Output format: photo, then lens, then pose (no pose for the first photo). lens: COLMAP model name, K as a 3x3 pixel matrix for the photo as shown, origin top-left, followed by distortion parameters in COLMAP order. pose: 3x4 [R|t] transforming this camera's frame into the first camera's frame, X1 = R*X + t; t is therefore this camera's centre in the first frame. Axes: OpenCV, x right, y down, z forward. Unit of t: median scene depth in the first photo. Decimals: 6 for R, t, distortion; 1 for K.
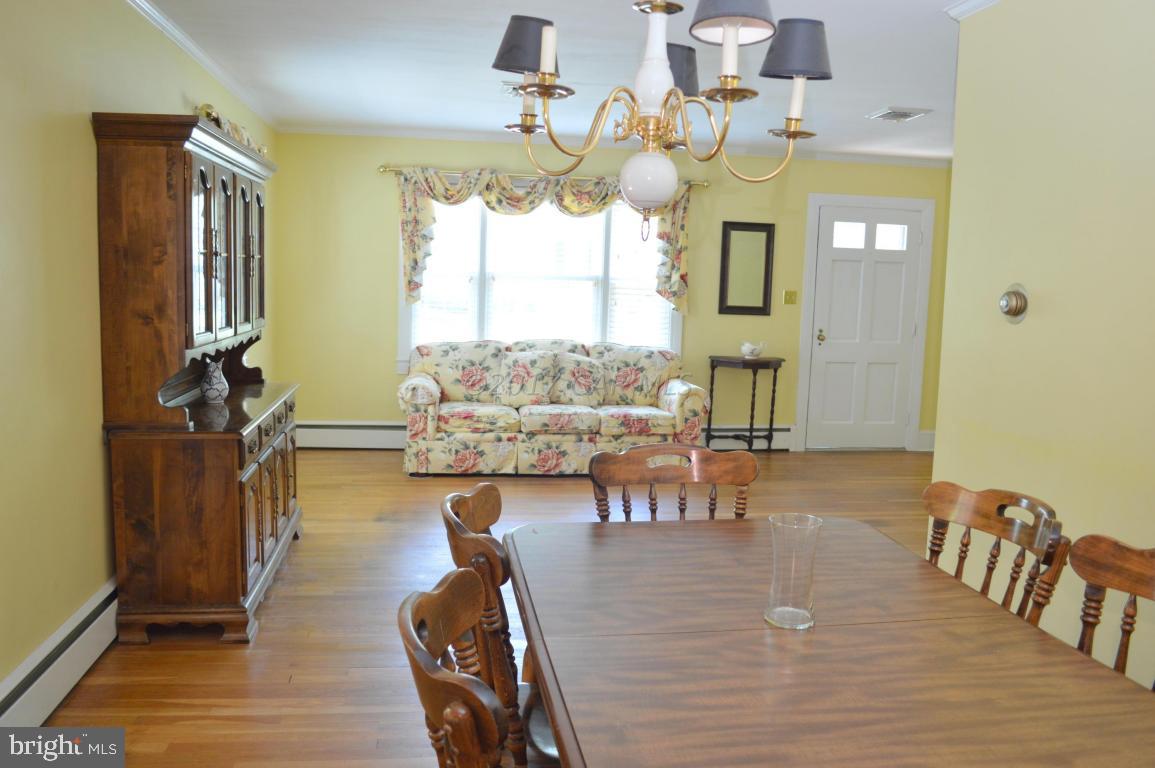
lens RADIAL K [[915.9, 0, 570.8], [0, 915.9, 381.7], [0, 0, 1]] dist [-0.081908, 0.007205]
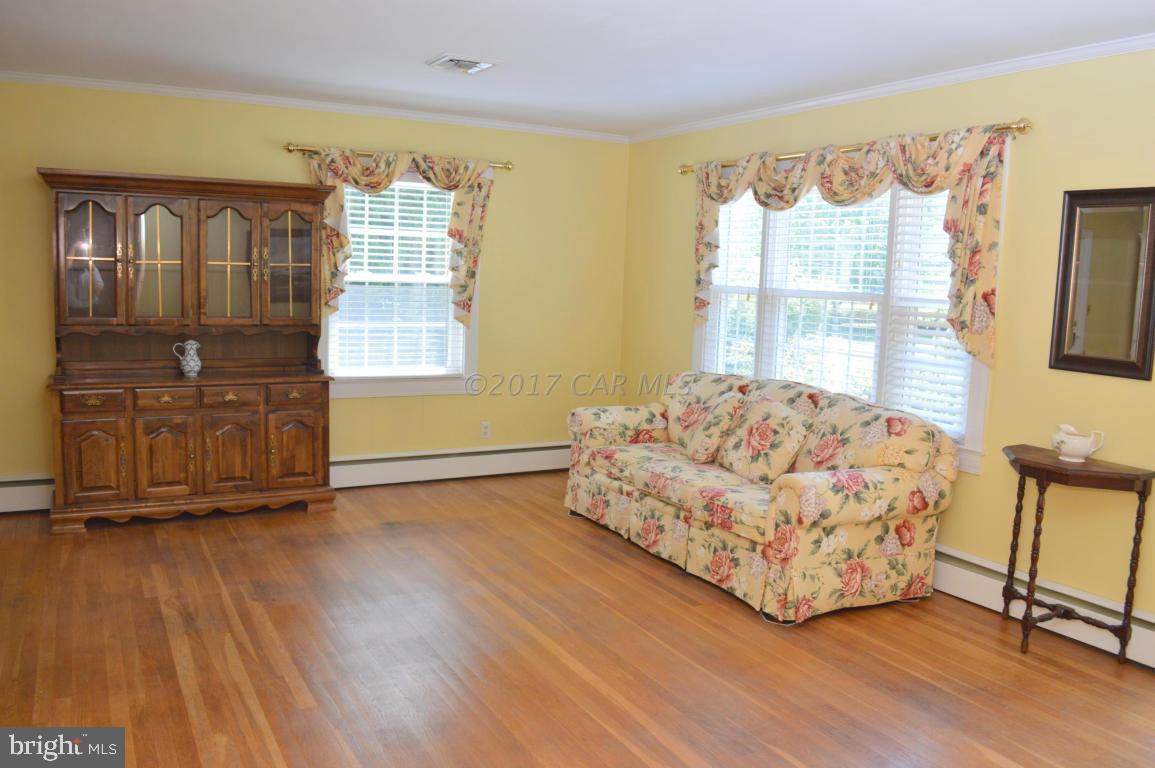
lens RADIAL K [[915.9, 0, 570.8], [0, 915.9, 381.7], [0, 0, 1]] dist [-0.081908, 0.007205]
pose [[0.347703, 0.092040, -0.933076, 0.591616], [-0.130173, 0.990271, 0.049174, -0.060429], [0.928524, 0.104363, 0.356301, 0.606578]]
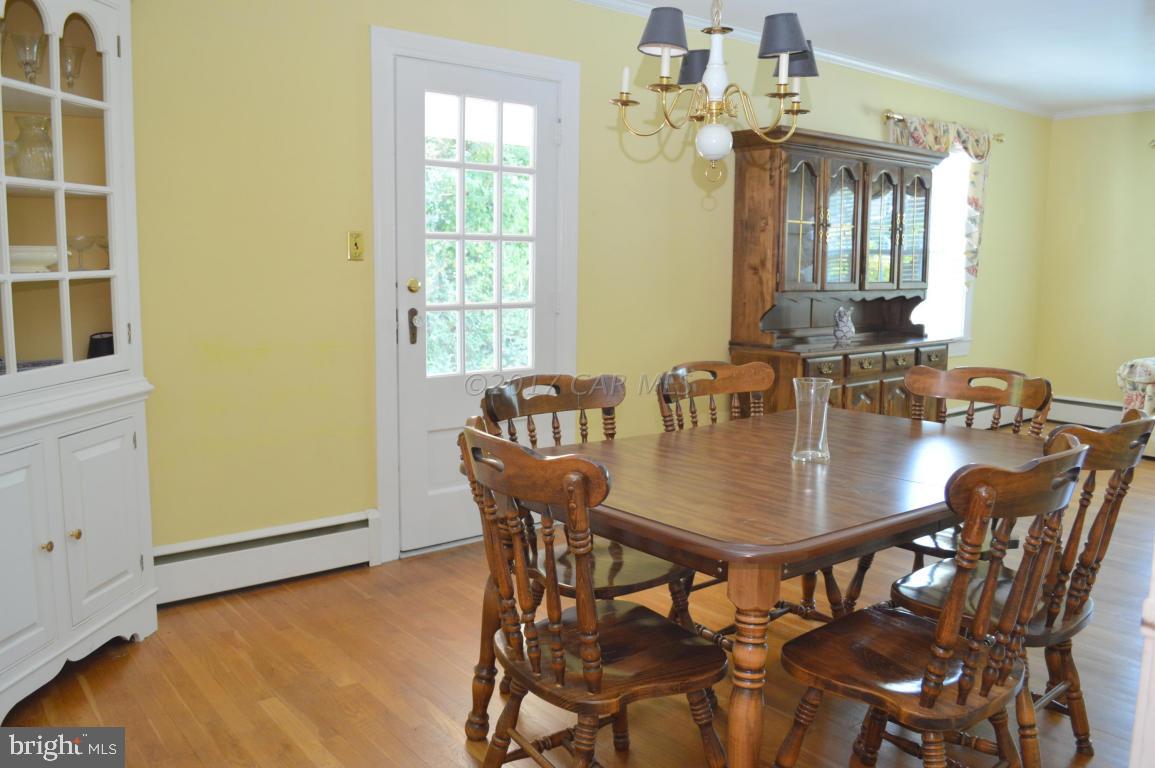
lens RADIAL K [[915.9, 0, 570.8], [0, 915.9, 381.7], [0, 0, 1]] dist [-0.081908, 0.007205]
pose [[0.521440, 0.081497, -0.849387, 0.289547], [-0.087626, 0.995280, 0.041702, 0.033730], [0.848777, 0.052683, 0.526120, -0.007201]]
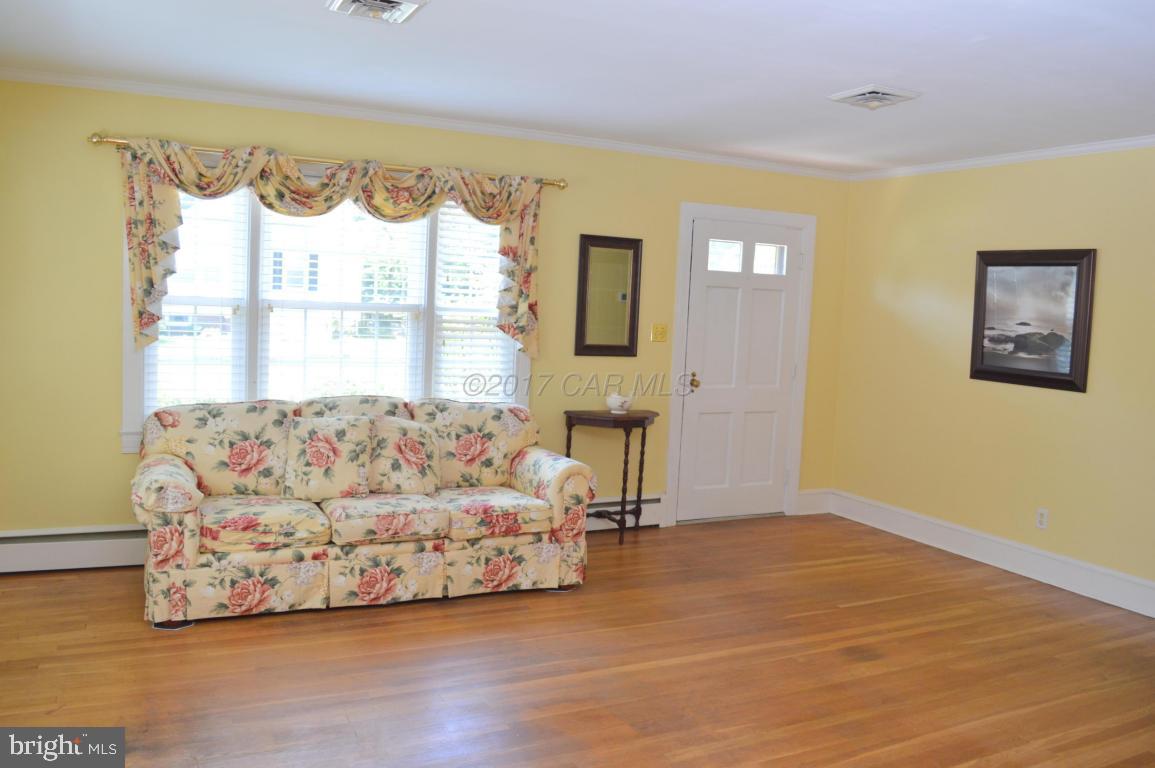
lens RADIAL K [[915.9, 0, 570.8], [0, 915.9, 381.7], [0, 0, 1]] dist [-0.081908, 0.007205]
pose [[0.951299, -0.016275, 0.307841, -0.083632], [0.021134, 0.999699, -0.012456, -0.046265], [-0.307545, 0.018356, 0.951356, 0.296343]]
